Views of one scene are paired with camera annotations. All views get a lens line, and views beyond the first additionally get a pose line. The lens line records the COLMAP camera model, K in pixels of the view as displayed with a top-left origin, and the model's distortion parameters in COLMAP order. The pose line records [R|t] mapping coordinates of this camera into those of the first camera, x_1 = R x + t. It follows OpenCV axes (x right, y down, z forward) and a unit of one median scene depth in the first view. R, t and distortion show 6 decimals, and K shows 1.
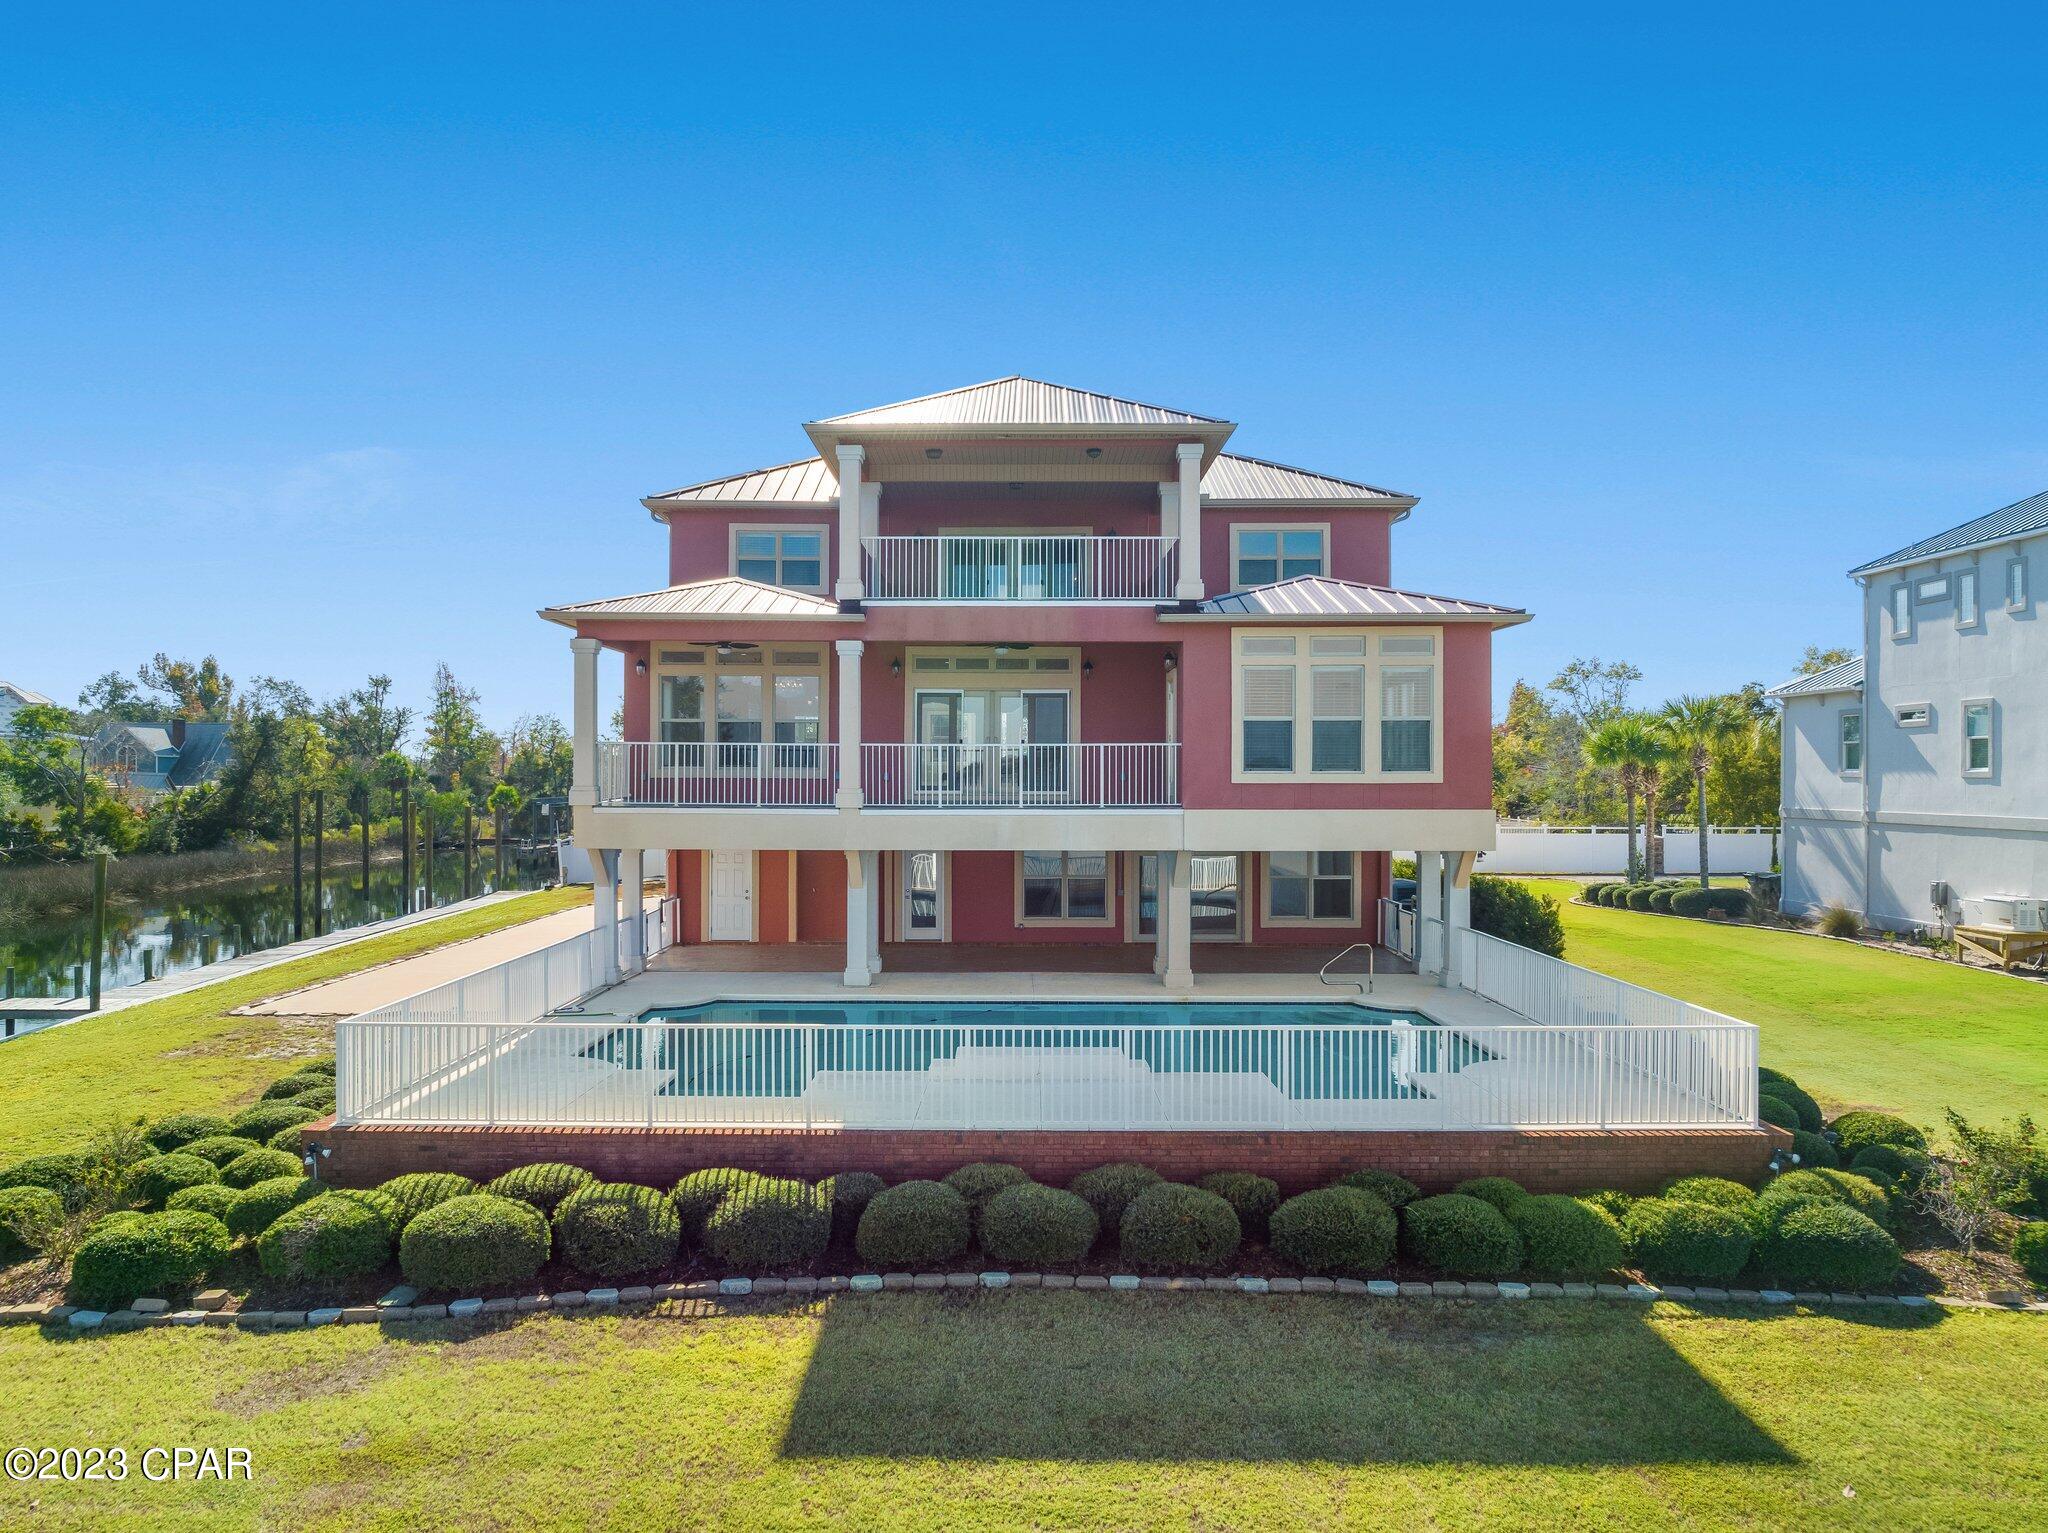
lens RADIAL K [[1435.5, 0, 1024.0], [0, 1435.5, 766.5], [0, 0, 1]] dist [-0.036438, 0.003714]
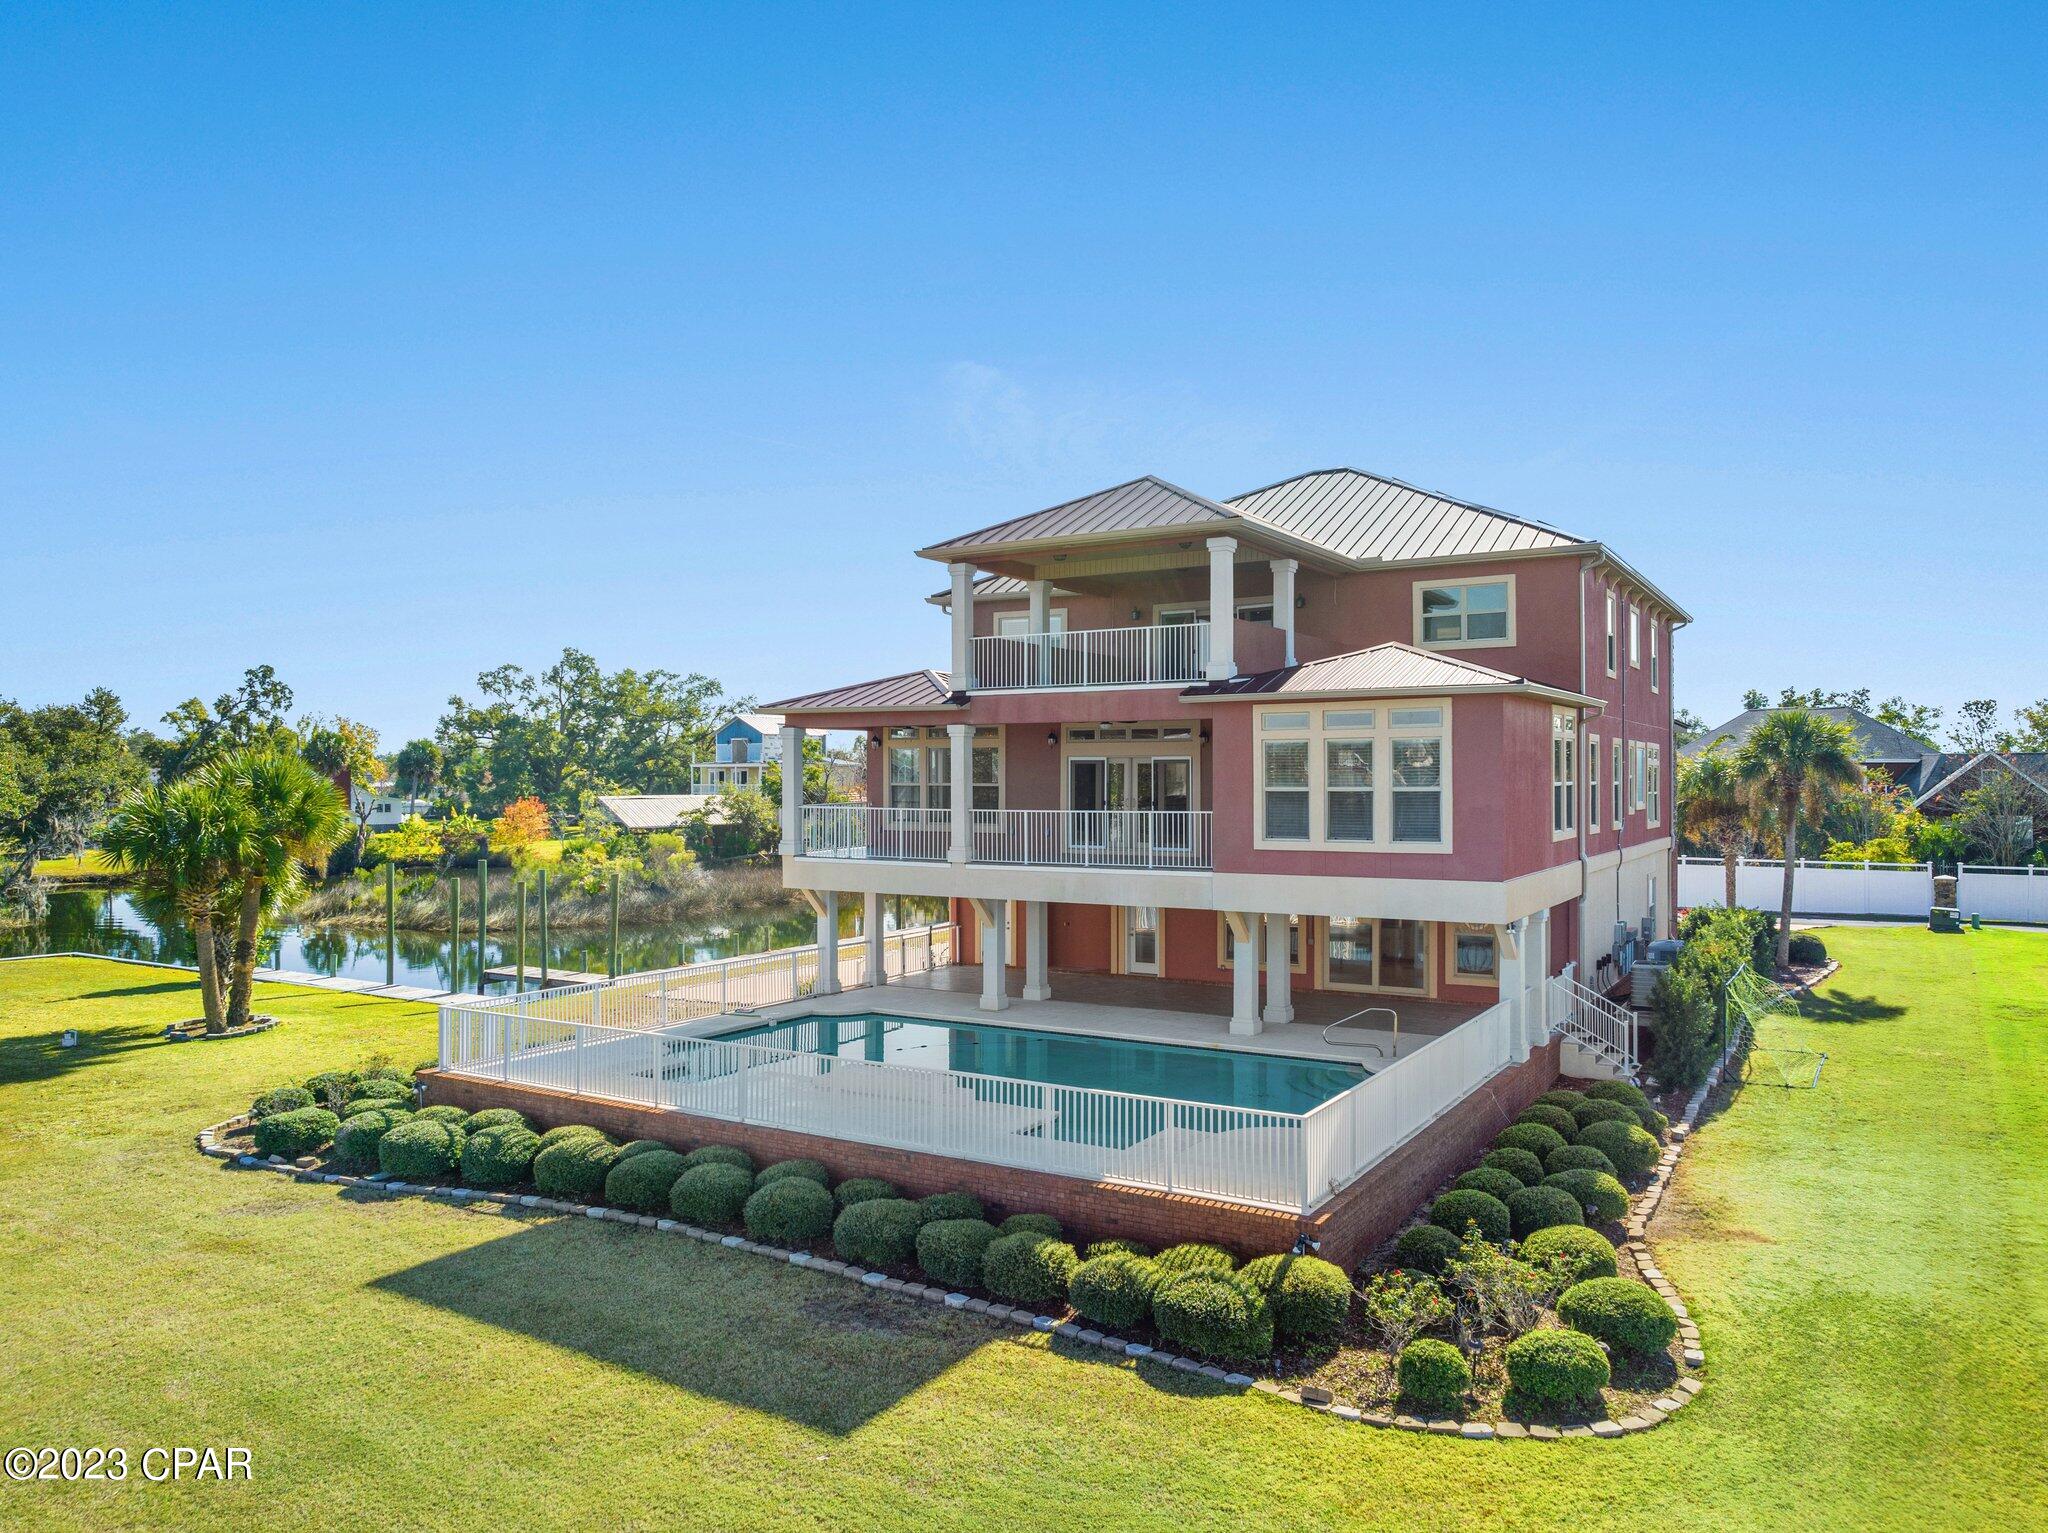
lens RADIAL K [[1450.8, 0, 1022.3], [0, 1450.8, 743.6], [0, 0, 1]] dist [-0.032590, 0.006723]
pose [[0.853649, -0.015388, -0.520621, 0.568379], [0.005579, 0.999776, -0.020401, -0.046953], [0.520819, 0.014511, 0.853544, -0.021867]]
